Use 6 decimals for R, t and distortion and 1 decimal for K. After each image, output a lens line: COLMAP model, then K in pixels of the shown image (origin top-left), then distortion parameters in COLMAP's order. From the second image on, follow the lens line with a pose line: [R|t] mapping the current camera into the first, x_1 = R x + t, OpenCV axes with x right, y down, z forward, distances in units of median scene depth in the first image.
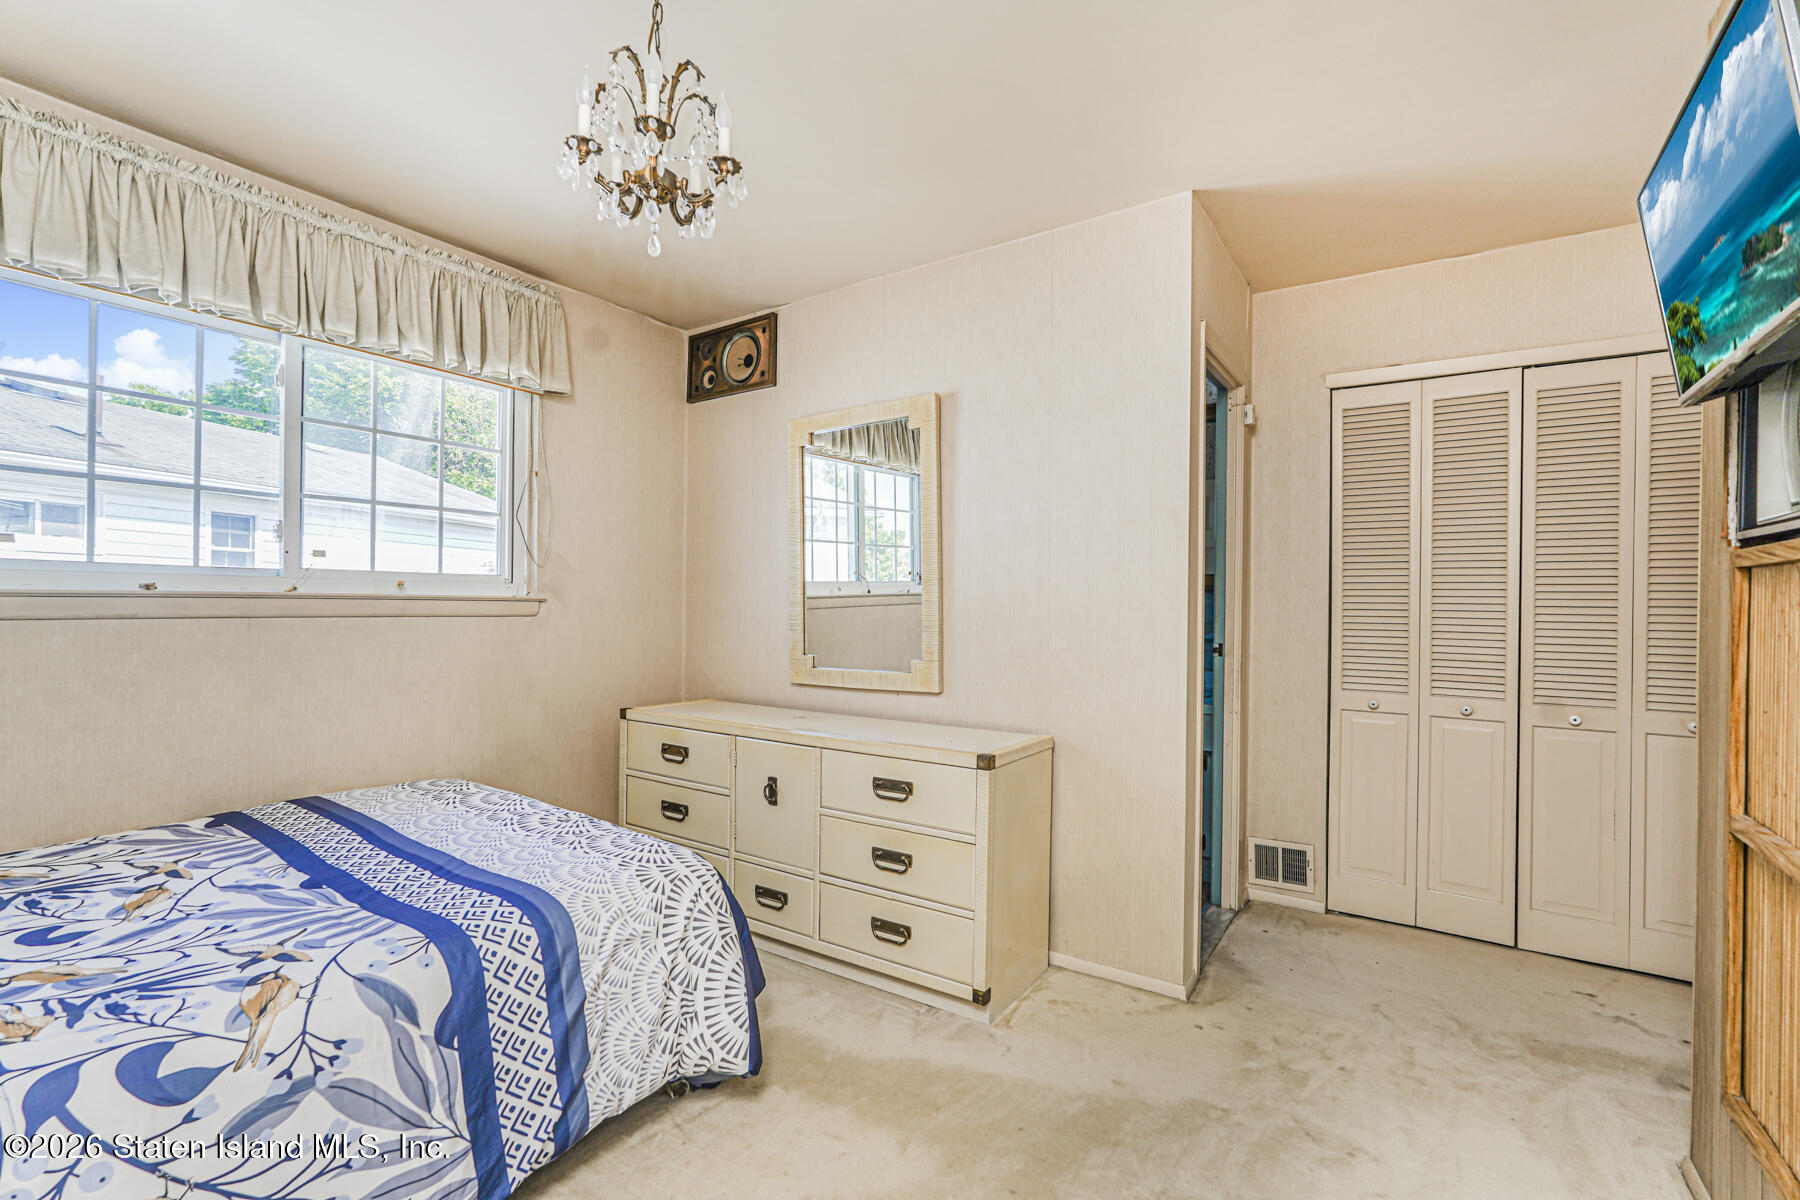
lens RADIAL K [[788.1, 0, 896.1], [0, 788.1, 607.9], [0, 0, 1]] dist [-0.016499, 0.007588]
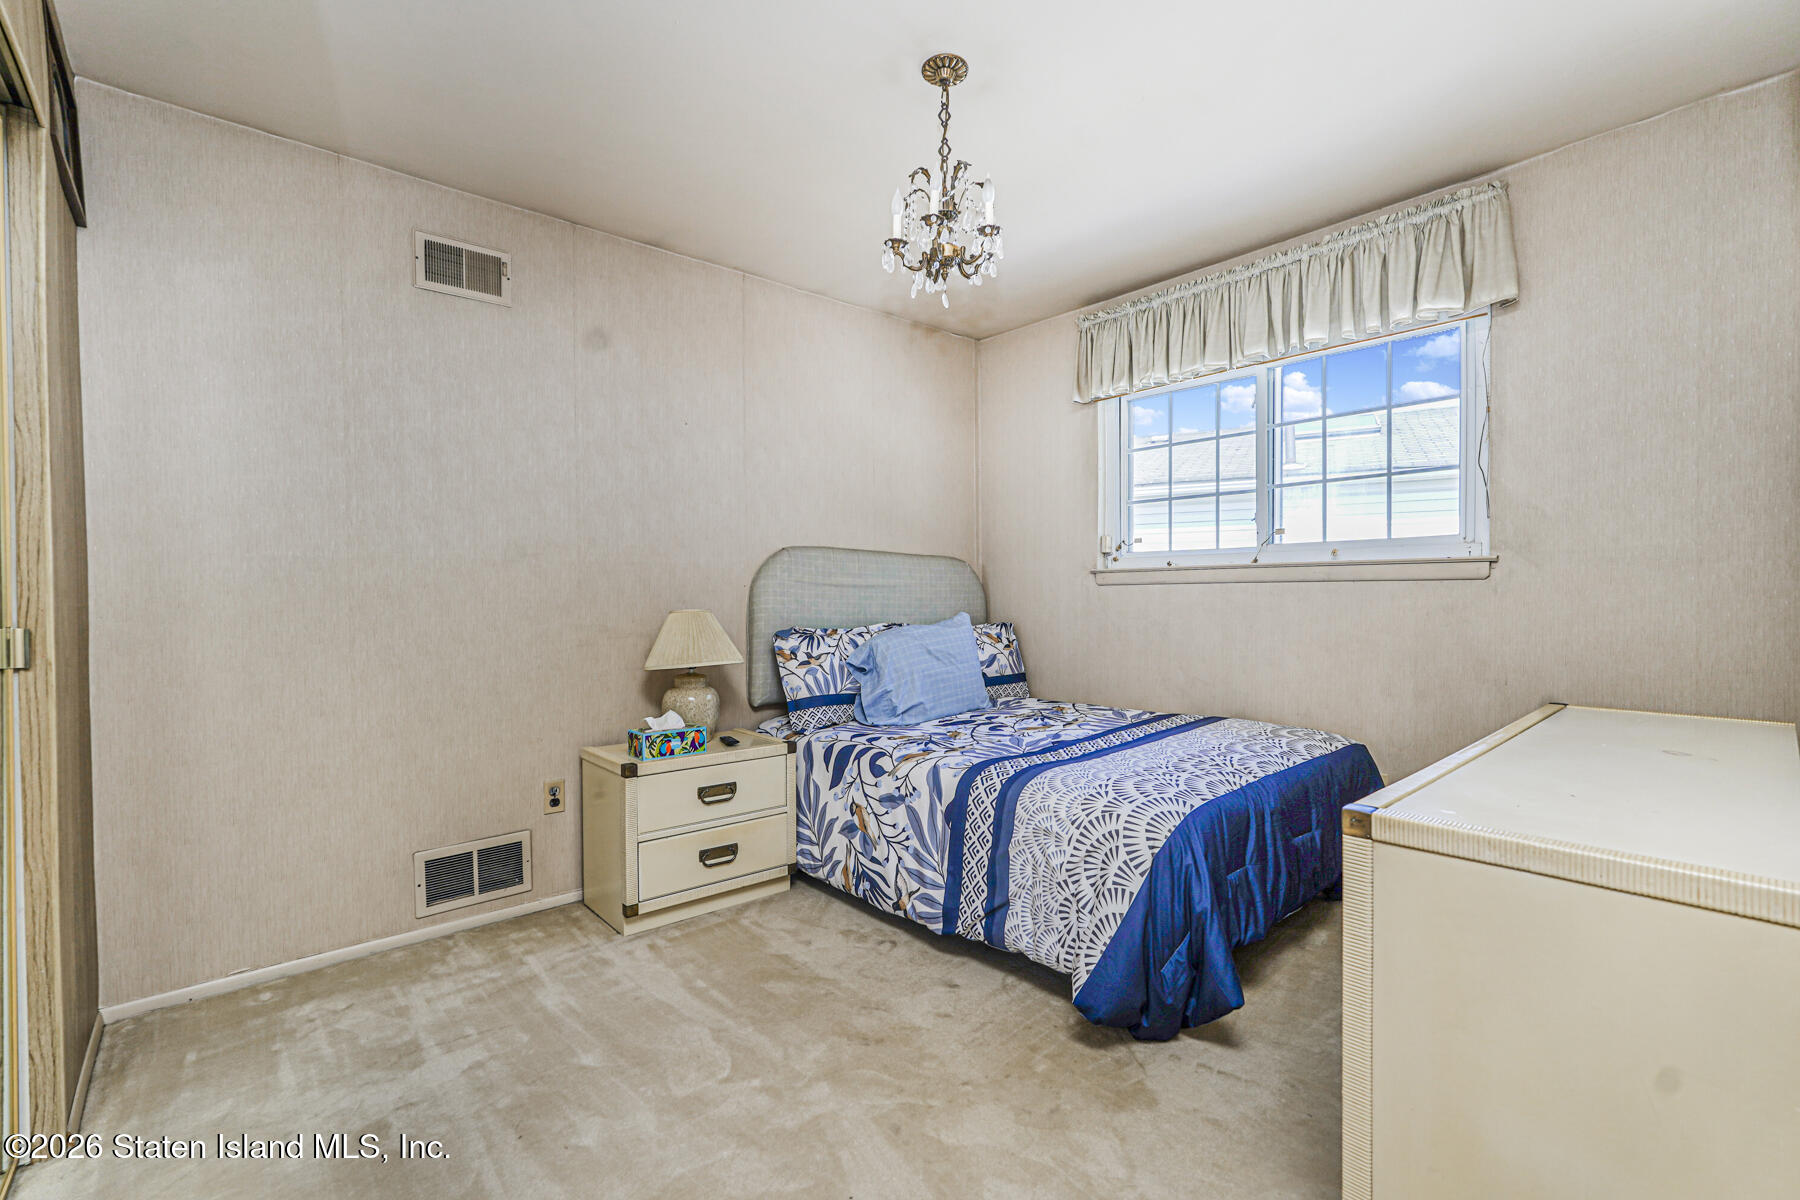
lens RADIAL K [[788.1, 0, 895.5], [0, 788.1, 604.0], [0, 0, 1]] dist [-0.016499, 0.007588]
pose [[-0.252452, 0.004248, -0.967600, 1.078153], [0.003741, 0.999987, 0.003414, 0.067866], [0.967602, -0.002758, -0.252465, 1.268882]]
